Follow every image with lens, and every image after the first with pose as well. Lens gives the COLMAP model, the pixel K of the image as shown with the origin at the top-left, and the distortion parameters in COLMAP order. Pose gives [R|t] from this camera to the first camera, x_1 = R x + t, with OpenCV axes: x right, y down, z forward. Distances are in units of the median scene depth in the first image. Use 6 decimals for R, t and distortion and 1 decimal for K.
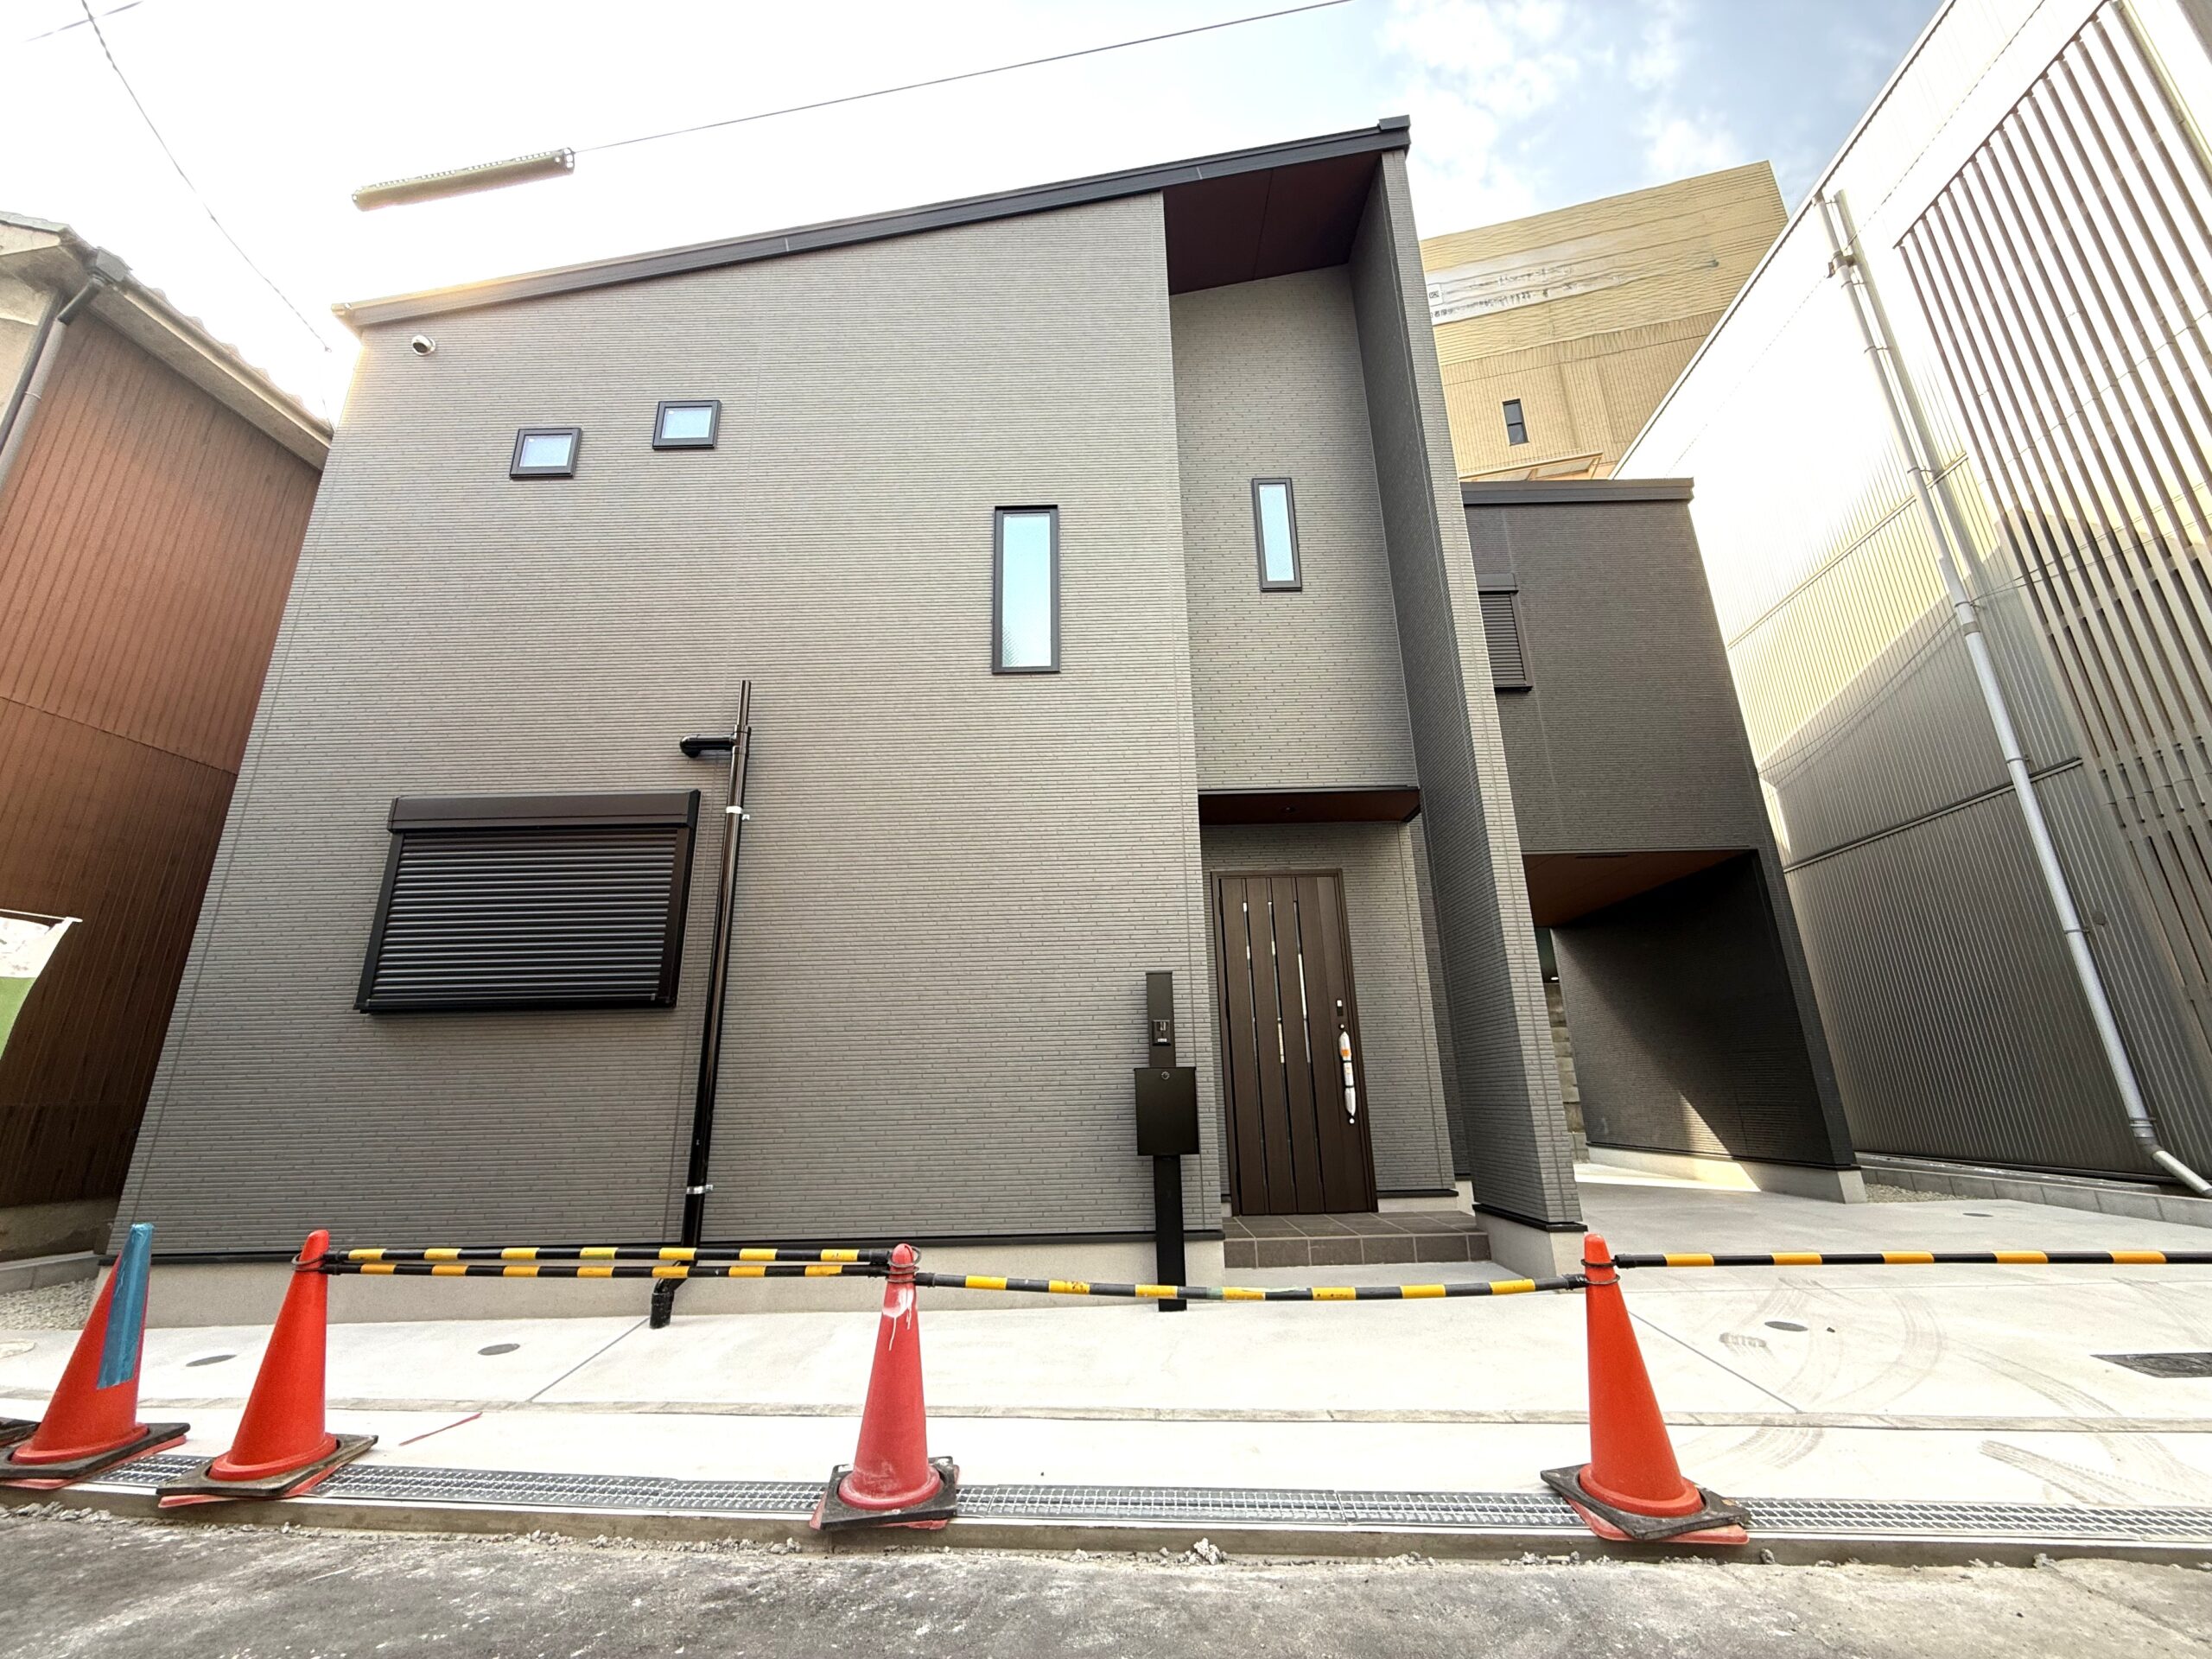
lens RADIAL K [[884.3, 0, 1097.7], [0, 884.3, 823.2], [0, 0, 1]] dist [0.000376, -0.001231]
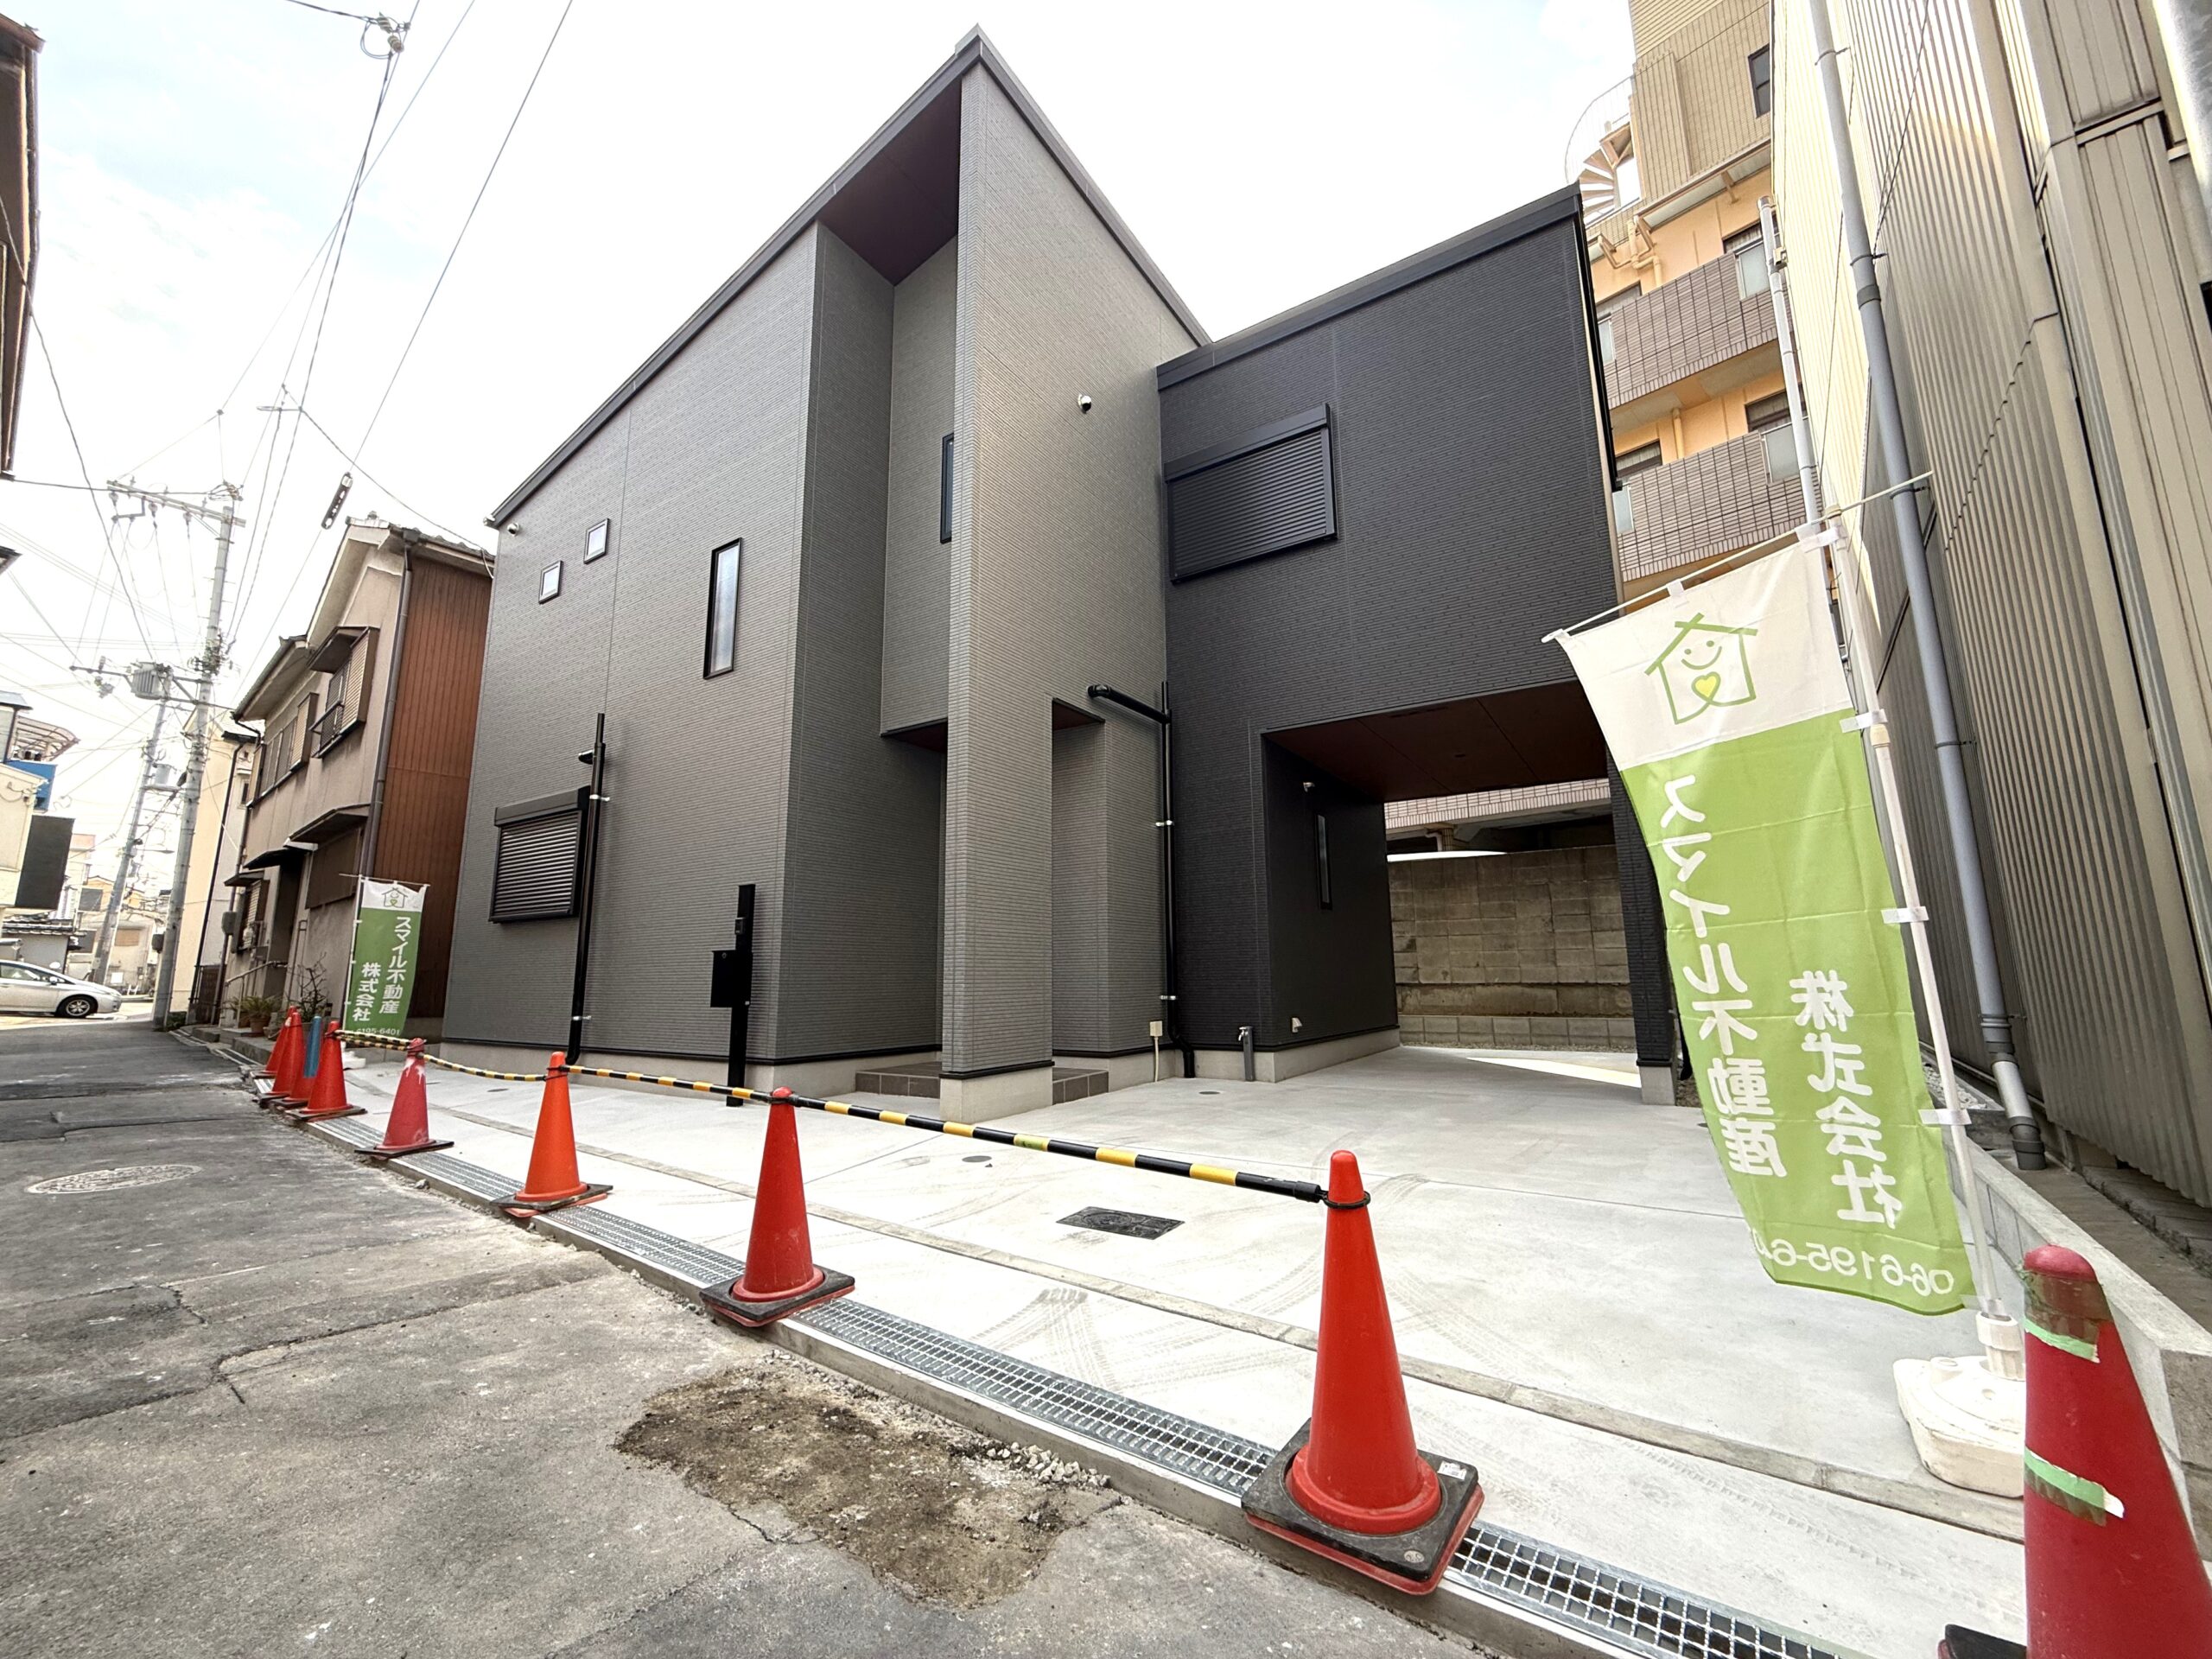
lens RADIAL K [[884.3, 0, 1099.8], [0, 884.3, 822.5], [0, 0, 1]] dist [0.000376, -0.001231]
pose [[0.837461, -0.081556, -0.540378, 0.995816], [0.152593, 0.984371, 0.087920, 0.024460], [0.524761, -0.156087, 0.836817, 0.094635]]
